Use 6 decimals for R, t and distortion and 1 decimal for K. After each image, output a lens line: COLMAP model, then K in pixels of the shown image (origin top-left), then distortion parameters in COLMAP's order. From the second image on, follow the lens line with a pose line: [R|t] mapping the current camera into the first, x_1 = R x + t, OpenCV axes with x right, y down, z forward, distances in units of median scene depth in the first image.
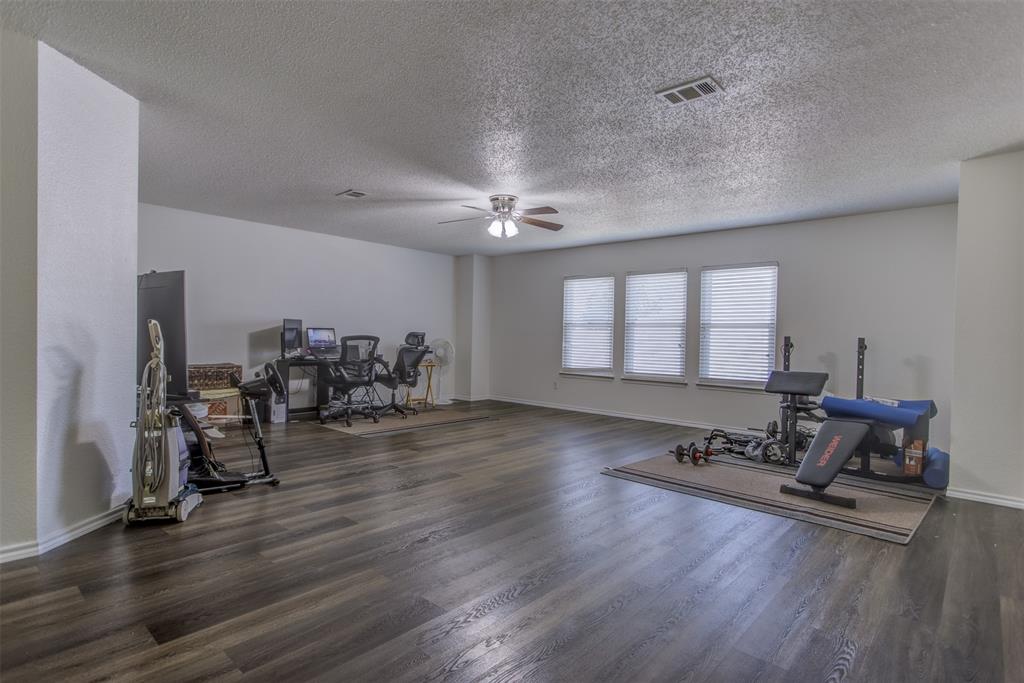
lens RADIAL K [[529.2, 0, 511.7], [0, 529.2, 342.8], [0, 0, 1]] dist [-0.001355, 0.000442]
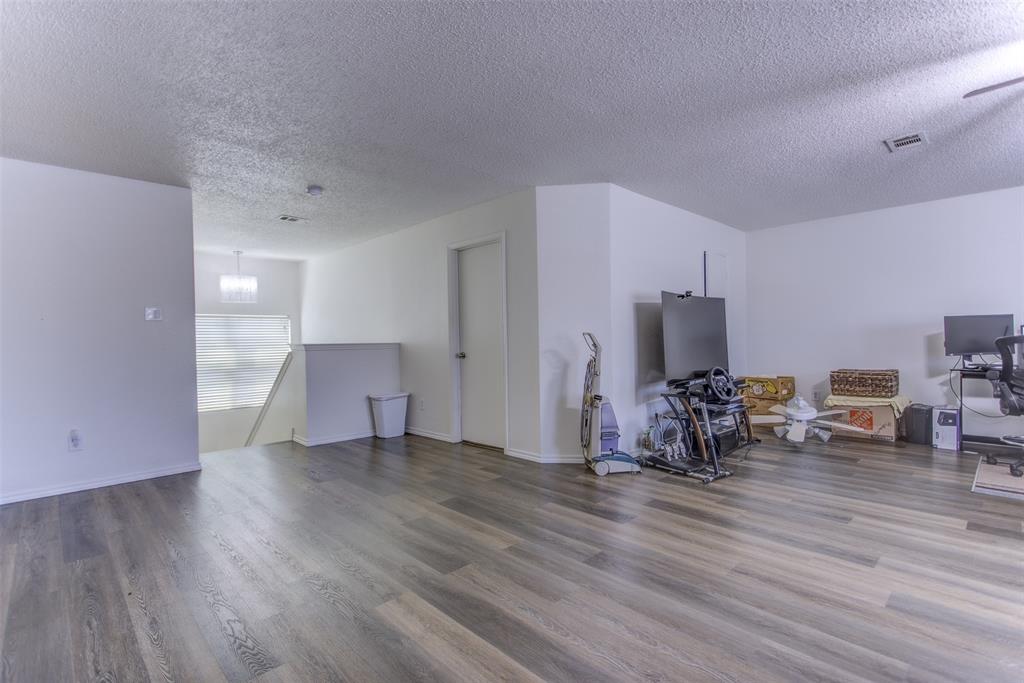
lens RADIAL K [[480.7, 0, 511.9], [0, 480.7, 341.0], [0, 0, 1]] dist [0.004097, 0.002251]
pose [[-0.070028, -0.015093, -0.997431, 0.543802], [0.002661, 0.999879, -0.015317, 0.000831], [0.997541, -0.003727, -0.069979, 0.702884]]
